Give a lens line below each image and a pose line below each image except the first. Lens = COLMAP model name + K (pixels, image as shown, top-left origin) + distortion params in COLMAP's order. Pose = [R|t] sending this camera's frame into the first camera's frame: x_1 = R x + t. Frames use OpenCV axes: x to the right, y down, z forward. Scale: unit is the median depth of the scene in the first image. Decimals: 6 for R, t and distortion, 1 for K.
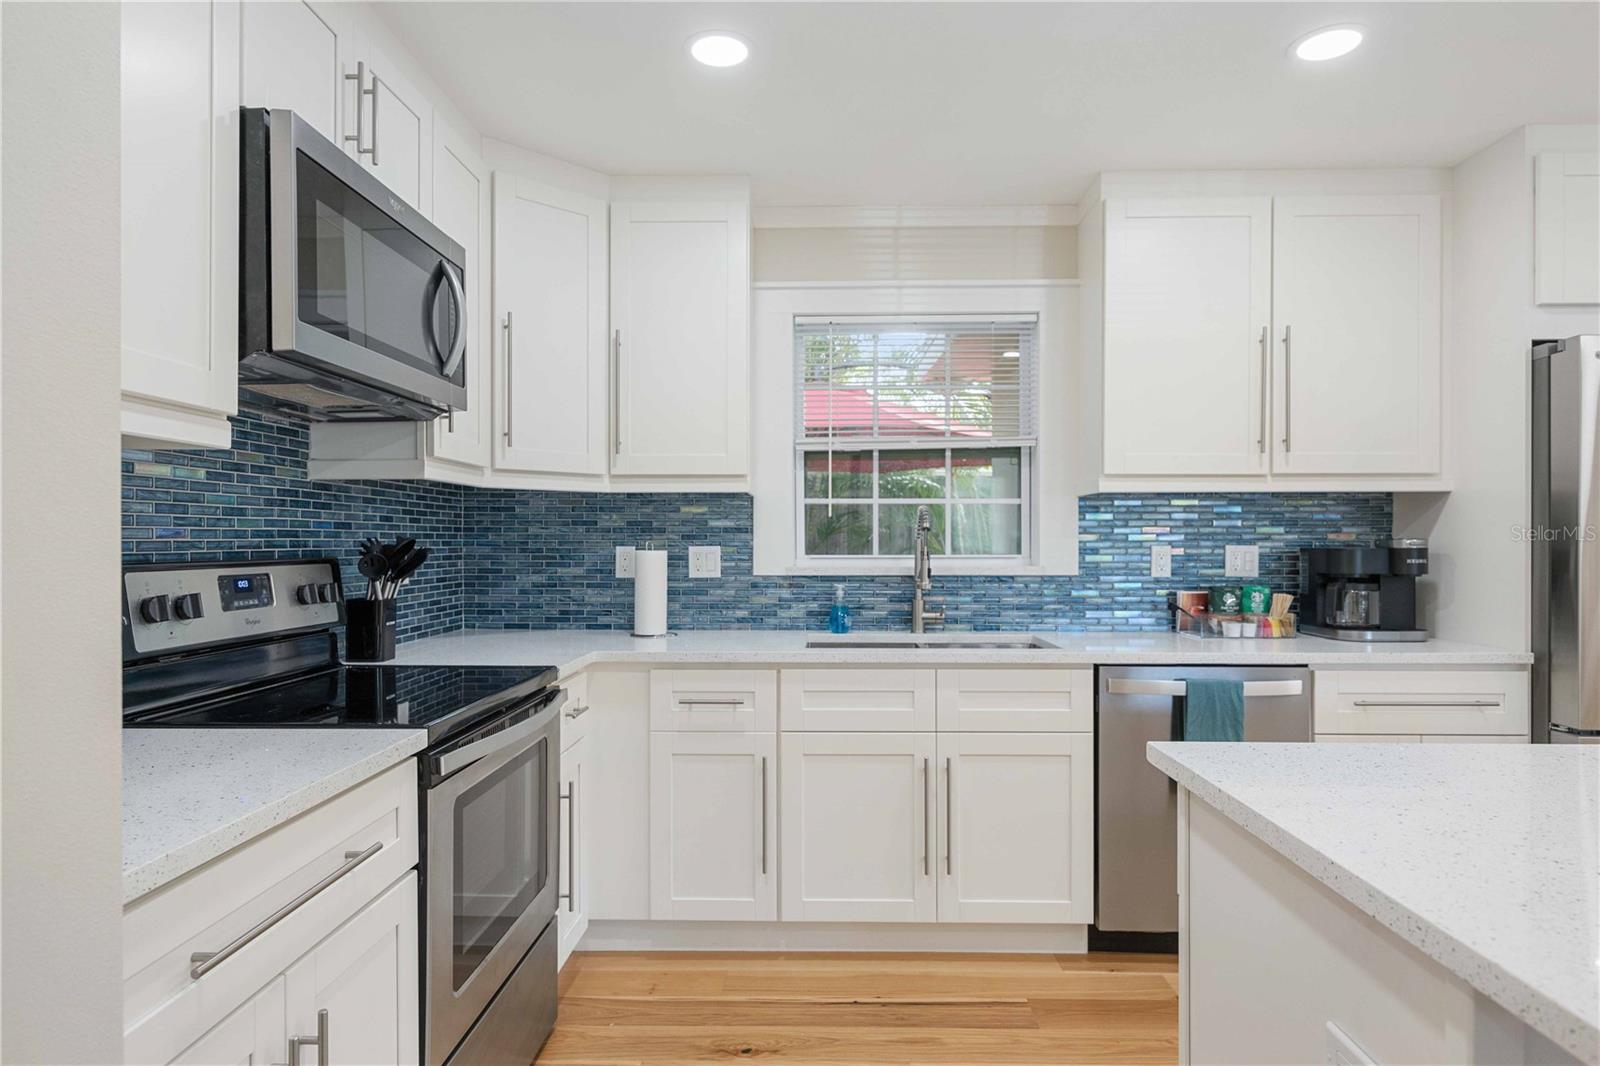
lens RADIAL K [[915.3, 0, 798.2], [0, 915.3, 548.0], [0, 0, 1]] dist [-0.003588, 0.000032]
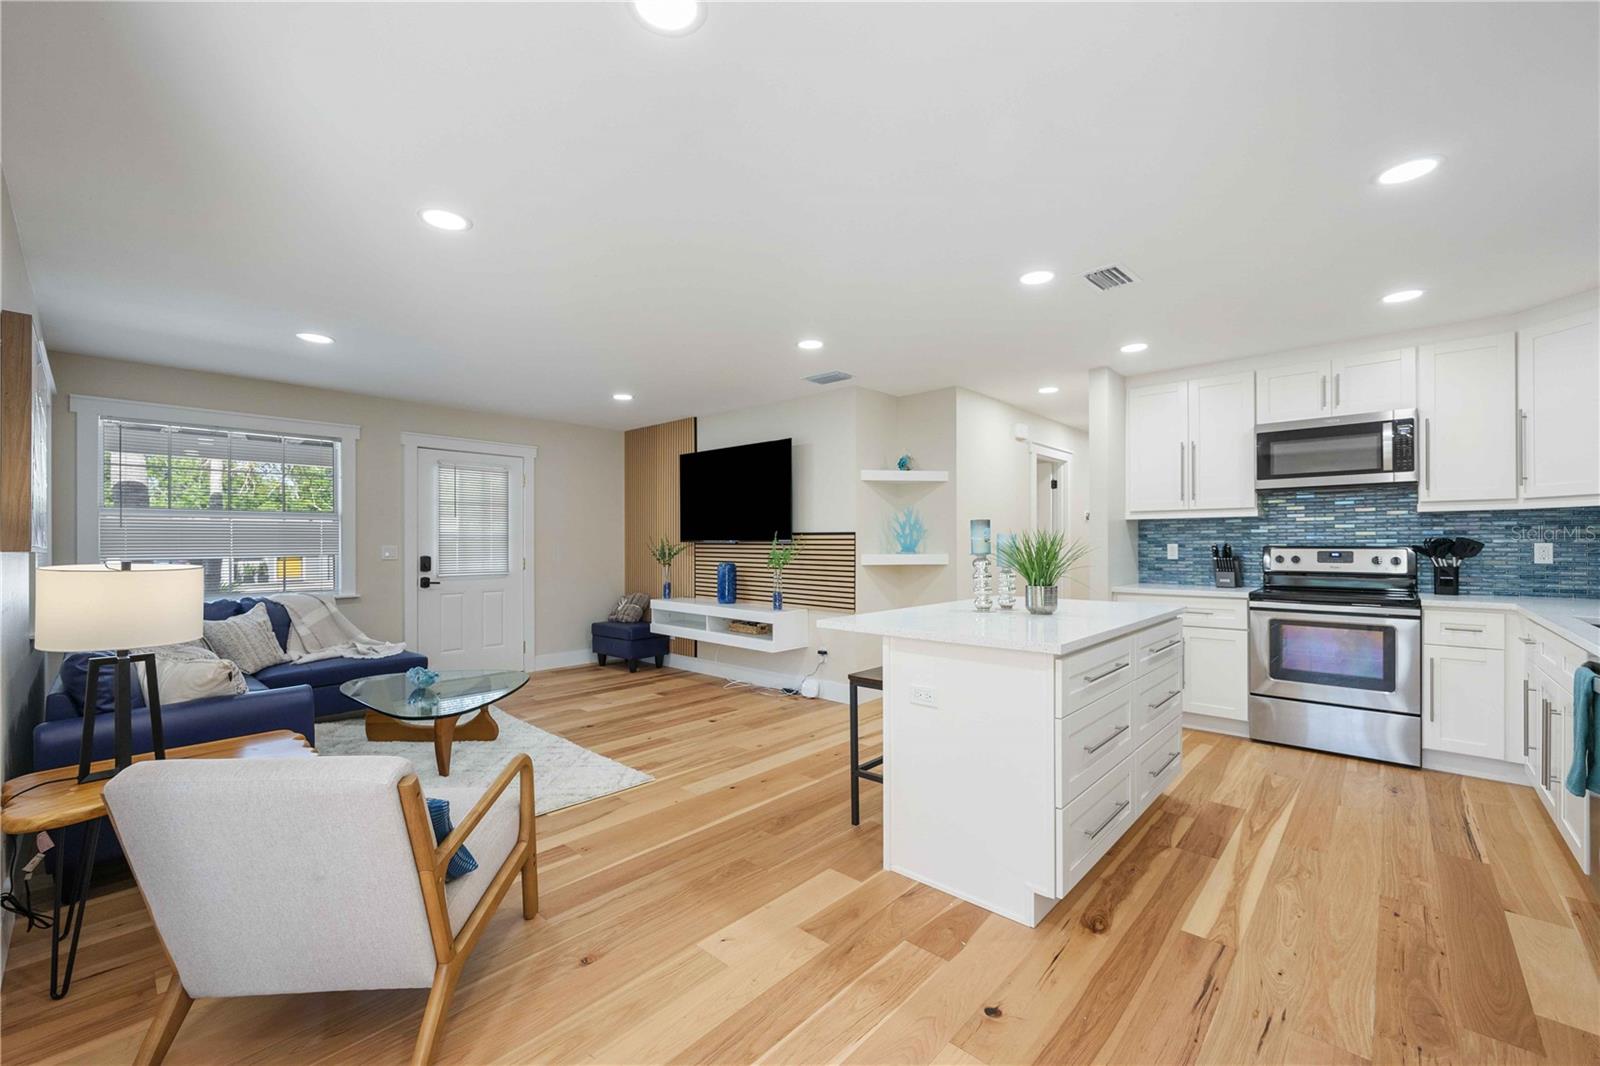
lens RADIAL K [[648.5, 0, 803.7], [0, 648.5, 537.7], [0, 0, 1]] dist [0.000287, -0.000278]
pose [[-0.650813, -0.004235, -0.759226, 1.311498], [-0.003037, 0.999991, -0.002974, -0.002342], [0.759232, 0.000370, -0.650820, 0.655972]]
